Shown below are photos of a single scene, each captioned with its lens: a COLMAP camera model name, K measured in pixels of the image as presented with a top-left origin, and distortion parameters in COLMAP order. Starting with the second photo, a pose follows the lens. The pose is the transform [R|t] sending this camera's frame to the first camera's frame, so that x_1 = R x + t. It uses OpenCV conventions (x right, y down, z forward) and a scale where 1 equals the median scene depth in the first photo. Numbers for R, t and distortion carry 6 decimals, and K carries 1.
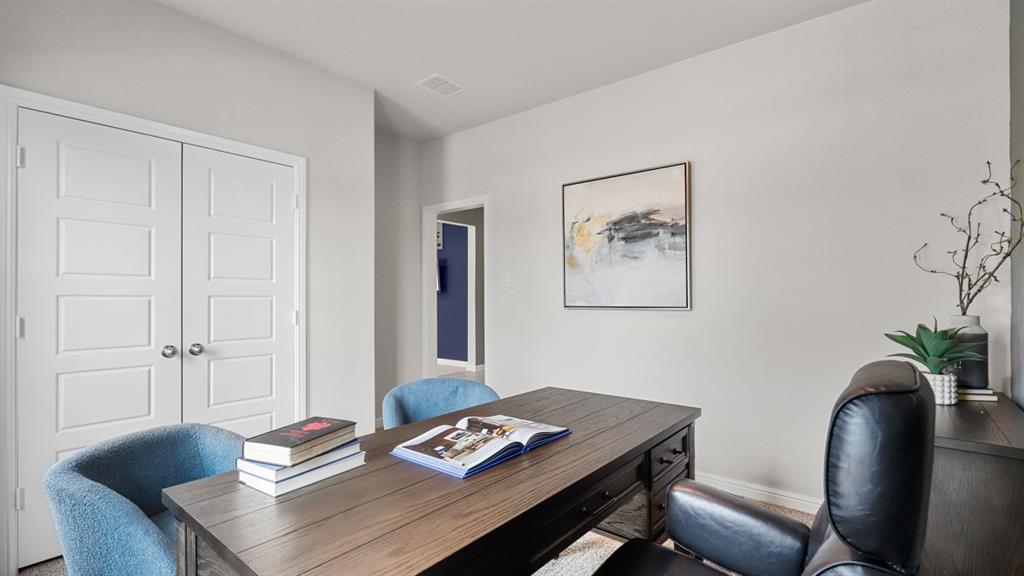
lens RADIAL K [[462.3, 0, 511.5], [0, 462.3, 293.6], [0, 0, 1]] dist [0.002422, -0.000062]
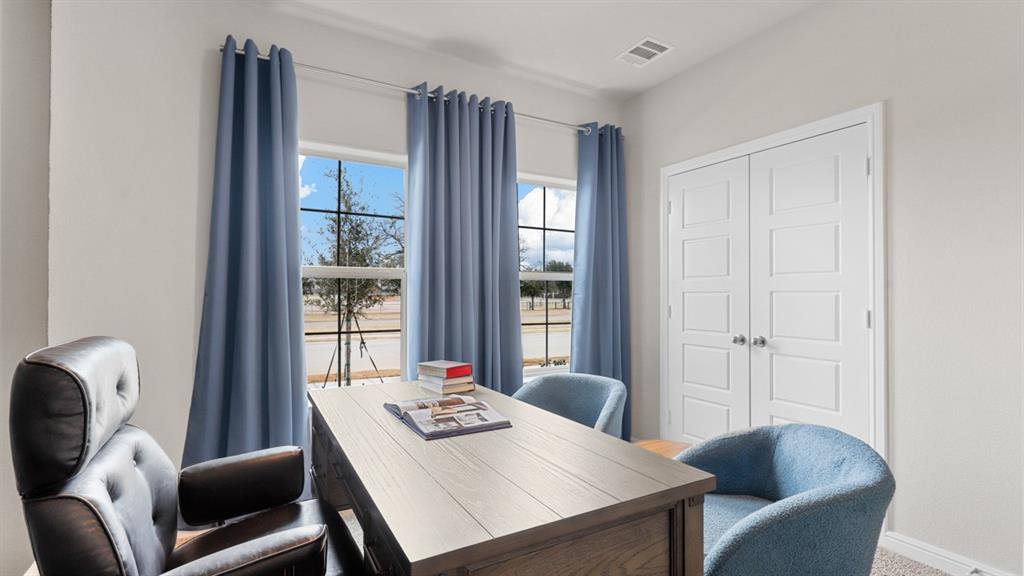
lens RADIAL K [[462.3, 0, 509.2], [0, 462.3, 292.4], [0, 0, 1]] dist [0.002422, -0.000062]
pose [[-0.363804, -0.001562, -0.931474, 0.516582], [0.007568, 0.999961, -0.004632, 0.007541], [0.931445, -0.008735, -0.363778, 0.831421]]
